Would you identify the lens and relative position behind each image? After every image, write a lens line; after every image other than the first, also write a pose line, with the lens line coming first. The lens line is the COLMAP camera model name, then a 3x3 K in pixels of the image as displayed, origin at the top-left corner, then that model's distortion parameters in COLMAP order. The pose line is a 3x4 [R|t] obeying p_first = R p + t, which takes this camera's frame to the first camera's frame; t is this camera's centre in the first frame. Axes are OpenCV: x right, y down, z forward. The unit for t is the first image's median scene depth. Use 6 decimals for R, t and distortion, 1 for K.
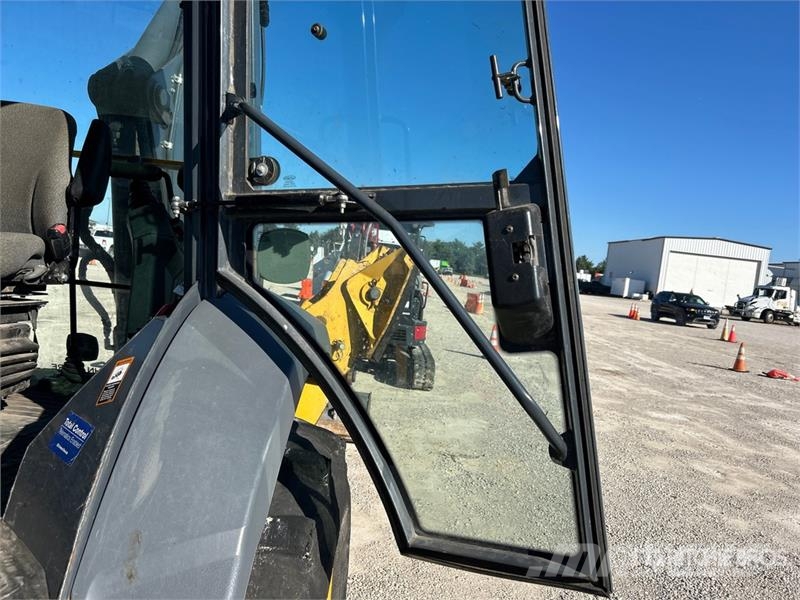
lens RADIAL K [[603.8, 0, 395.5], [0, 603.8, 294.7], [0, 0, 1]] dist [0.056192, -0.061716]
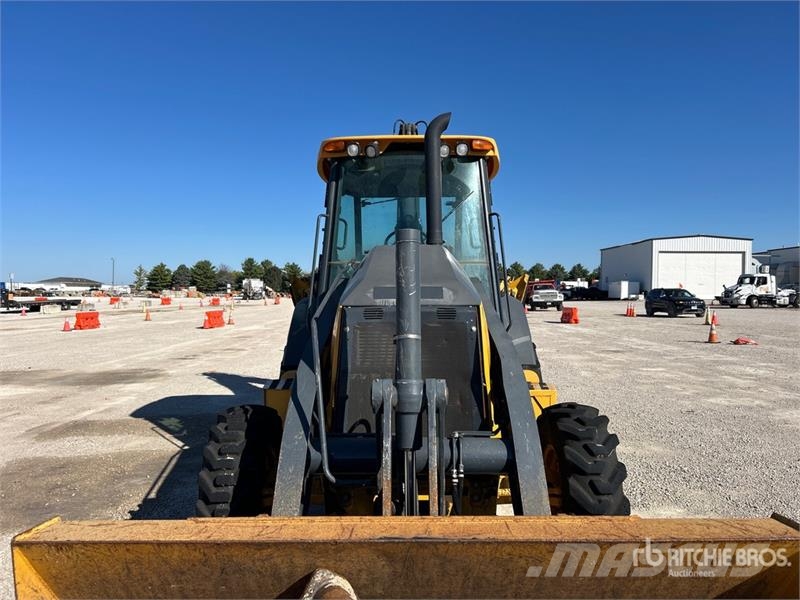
lens RADIAL K [[603.8, 0, 395.5], [0, 603.8, 294.7], [0, 0, 1]] dist [0.056192, -0.061716]
pose [[0.994130, -0.108098, 0.004494, -0.032619], [0.108190, 0.993060, -0.046120, 0.003930], [0.000523, 0.046336, 0.998926, -0.097154]]
